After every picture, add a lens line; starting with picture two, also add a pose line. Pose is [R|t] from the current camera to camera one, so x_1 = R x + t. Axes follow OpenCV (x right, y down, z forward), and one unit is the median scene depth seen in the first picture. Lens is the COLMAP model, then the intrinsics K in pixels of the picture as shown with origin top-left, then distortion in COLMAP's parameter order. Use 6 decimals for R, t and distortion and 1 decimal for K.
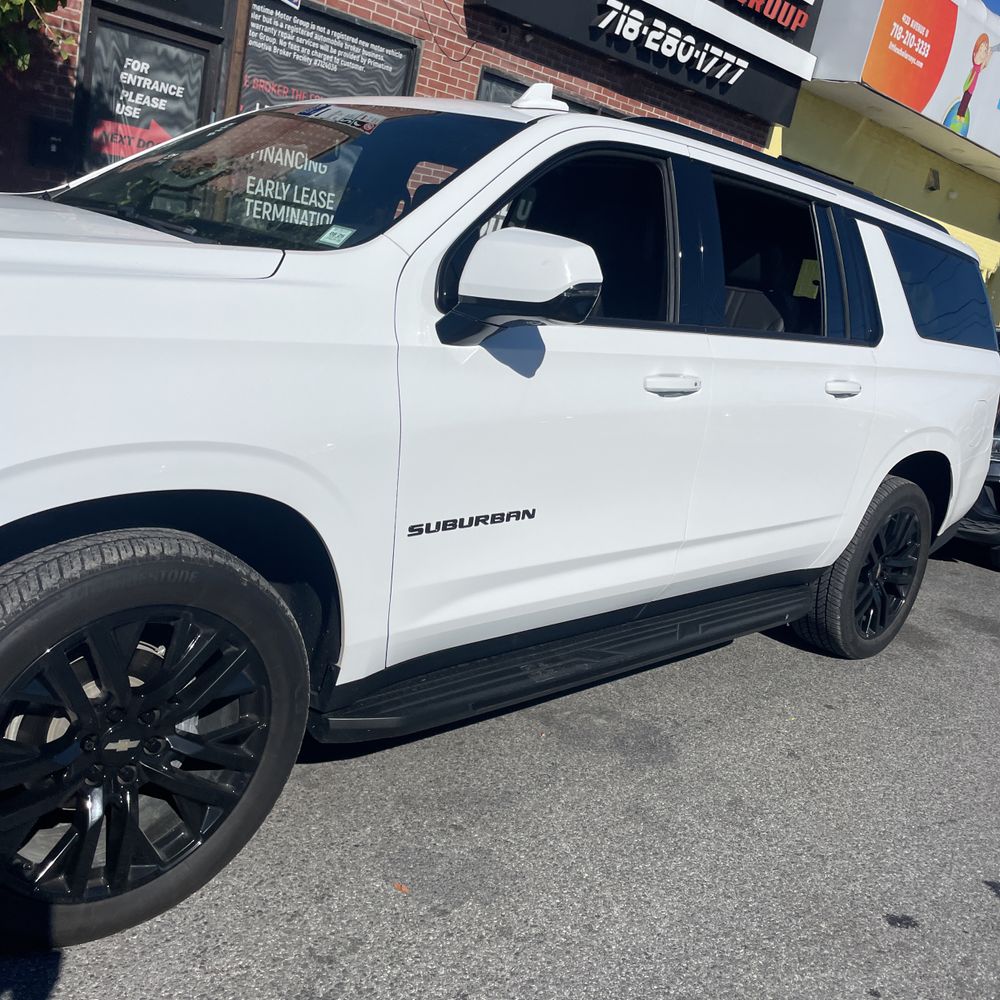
lens RADIAL K [[975.6, 0, 505.4], [0, 975.6, 481.5], [0, 0, 1]] dist [0.090557, -0.120174]
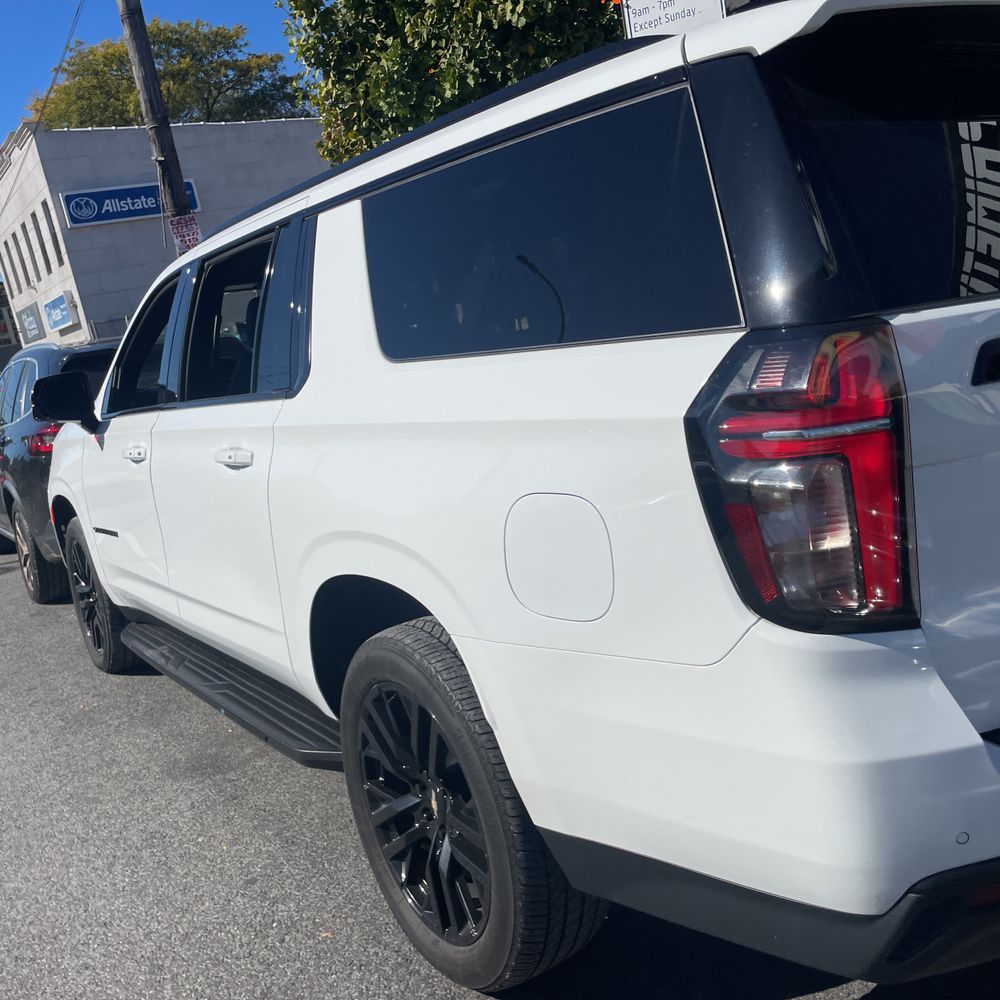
lens RADIAL K [[981.6, 0, 503.9], [0, 981.6, 477.8], [0, 0, 1]] dist [0.077113, -0.099657]
pose [[-0.176530, 0.011431, -0.984229, 1.670074], [-0.101950, 0.994342, 0.029834, -0.190439], [0.979001, 0.105609, -0.174366, 2.082966]]
